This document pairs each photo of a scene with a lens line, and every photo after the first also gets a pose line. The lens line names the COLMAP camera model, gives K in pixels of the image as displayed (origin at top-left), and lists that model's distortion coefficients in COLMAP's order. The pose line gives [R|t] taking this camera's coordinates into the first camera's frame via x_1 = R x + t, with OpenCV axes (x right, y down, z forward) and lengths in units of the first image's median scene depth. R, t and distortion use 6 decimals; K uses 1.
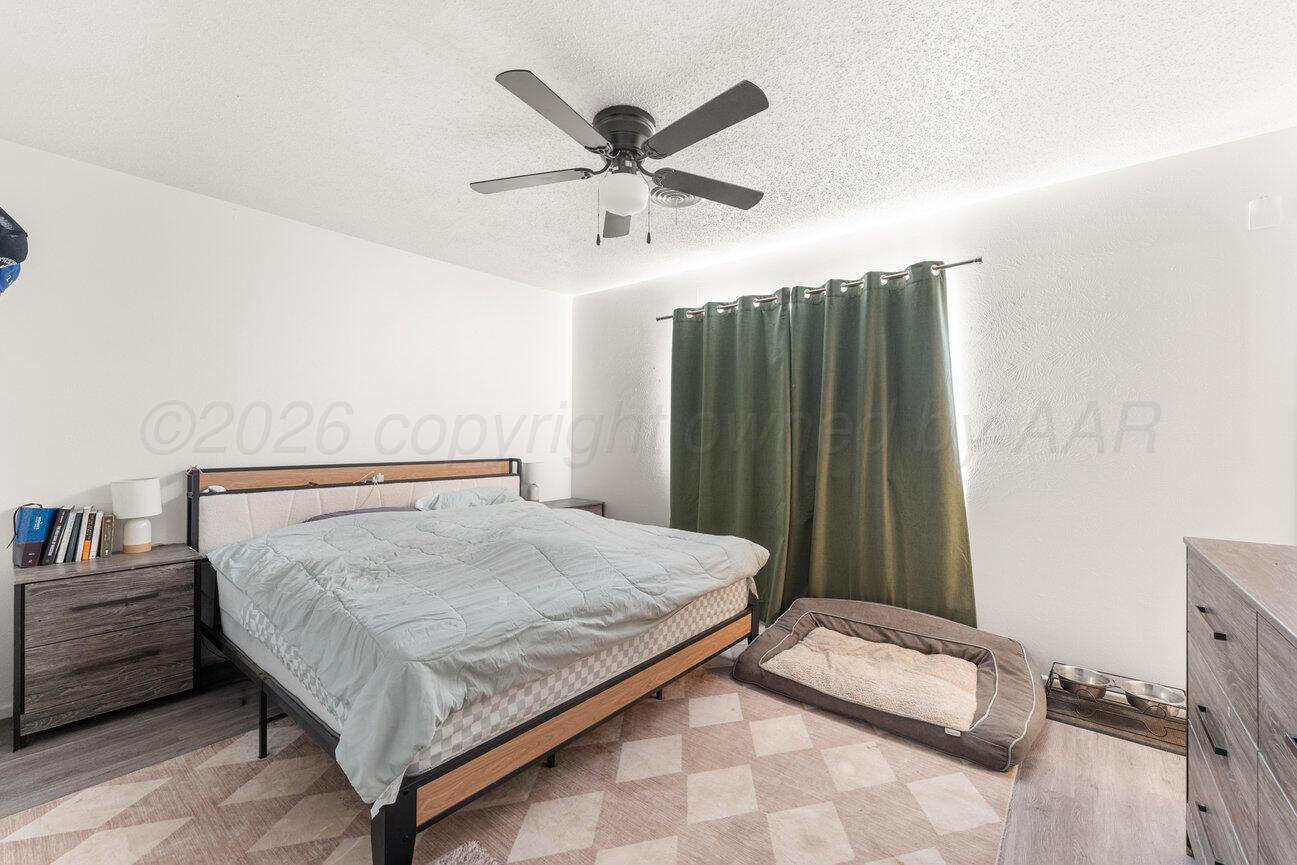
lens RADIAL K [[531.7, 0, 649.8], [0, 531.7, 422.7], [0, 0, 1]] dist [0.002102, 0.000095]
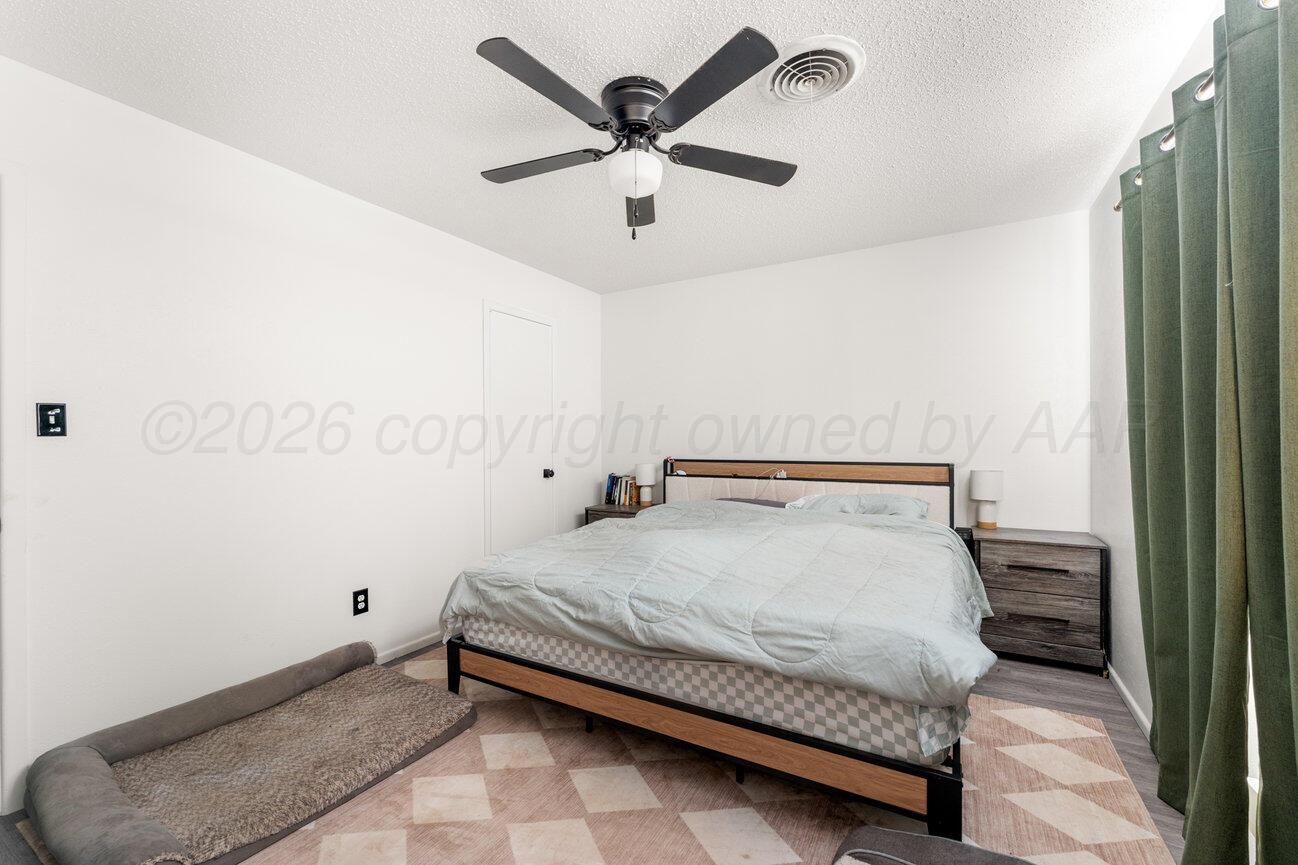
lens RADIAL K [[532.1, 0, 650.3], [0, 532.1, 422.7], [0, 0, 1]] dist [0.002102, 0.000095]
pose [[0.156598, -0.032945, -0.987113, 0.837718], [0.034904, 0.999004, -0.027804, 0.025809], [0.987045, -0.030100, 0.157592, 0.839517]]
